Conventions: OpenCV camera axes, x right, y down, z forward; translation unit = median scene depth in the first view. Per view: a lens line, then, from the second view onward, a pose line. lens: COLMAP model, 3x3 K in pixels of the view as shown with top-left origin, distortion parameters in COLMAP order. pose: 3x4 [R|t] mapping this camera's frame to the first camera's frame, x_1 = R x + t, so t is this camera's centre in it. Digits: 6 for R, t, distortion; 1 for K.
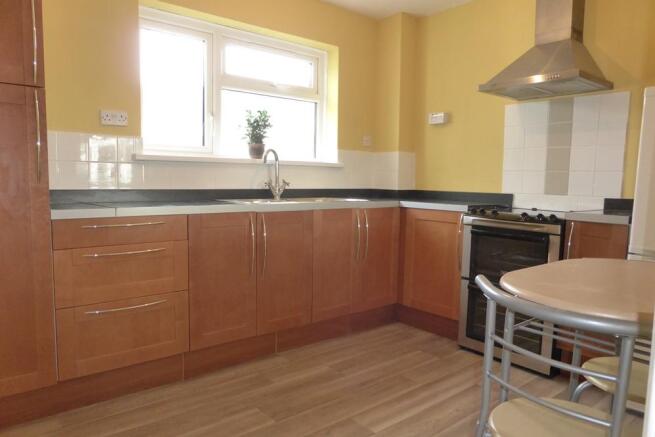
lens RADIAL K [[462.0, 0, 327.5], [0, 462.0, 218.5], [0, 0, 1]] dist [-0.061775, 0.077352]
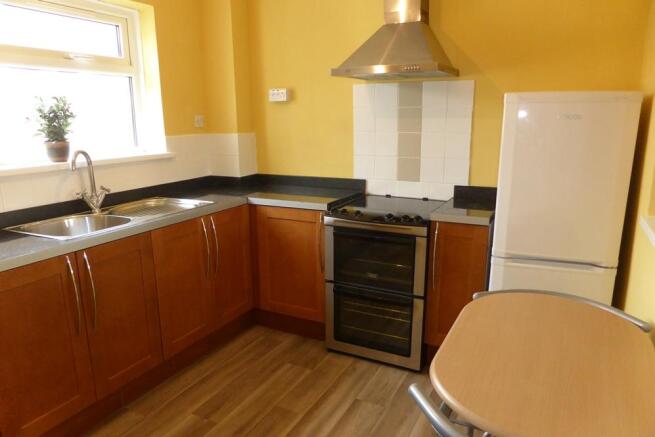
lens RADIAL K [[468.8, 0, 327.5], [0, 468.8, 218.5], [0, 0, 1]] dist [-0.081389, 0.078941]
pose [[0.925257, -0.111278, 0.362651, -0.031687], [0.064961, 0.988364, 0.137537, -0.116766], [-0.373736, -0.103699, 0.921720, 0.127625]]
